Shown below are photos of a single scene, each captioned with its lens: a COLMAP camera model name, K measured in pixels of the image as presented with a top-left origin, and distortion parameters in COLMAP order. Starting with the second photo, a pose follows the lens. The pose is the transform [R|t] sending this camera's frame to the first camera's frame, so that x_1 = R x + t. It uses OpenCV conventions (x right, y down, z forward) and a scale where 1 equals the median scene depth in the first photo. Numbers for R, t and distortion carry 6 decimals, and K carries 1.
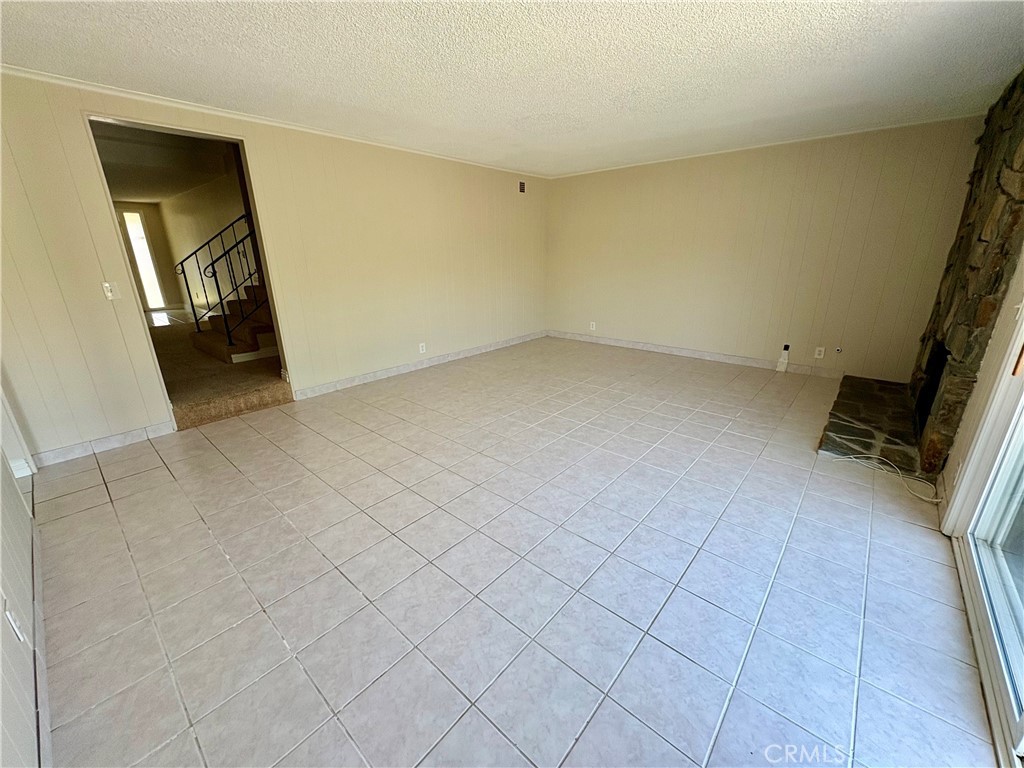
lens RADIAL K [[408.6, 0, 510.4], [0, 408.6, 383.1], [0, 0, 1]] dist [0.000302, 0.000297]
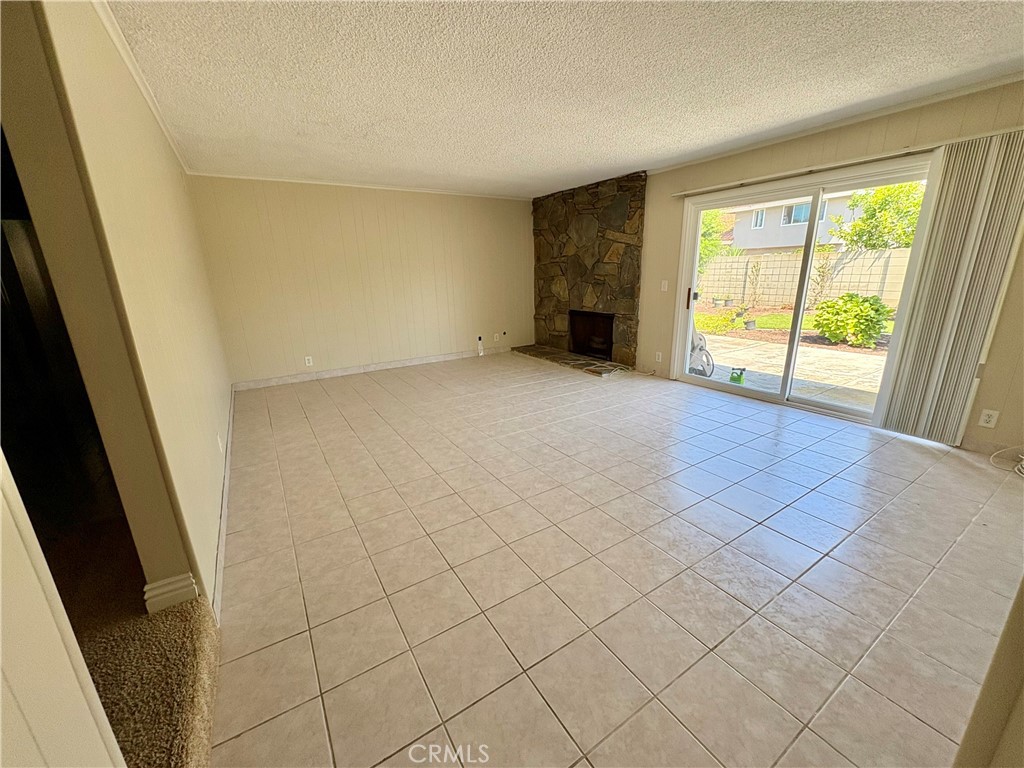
lens RADIAL K [[408.6, 0, 510.4], [0, 408.6, 383.1], [0, 0, 1]] dist [0.000302, 0.000297]
pose [[0.282320, -0.251995, 0.925631, -0.834806], [0.316098, 0.935435, 0.158254, -0.173424], [-0.905747, 0.247912, 0.343747, 0.593898]]
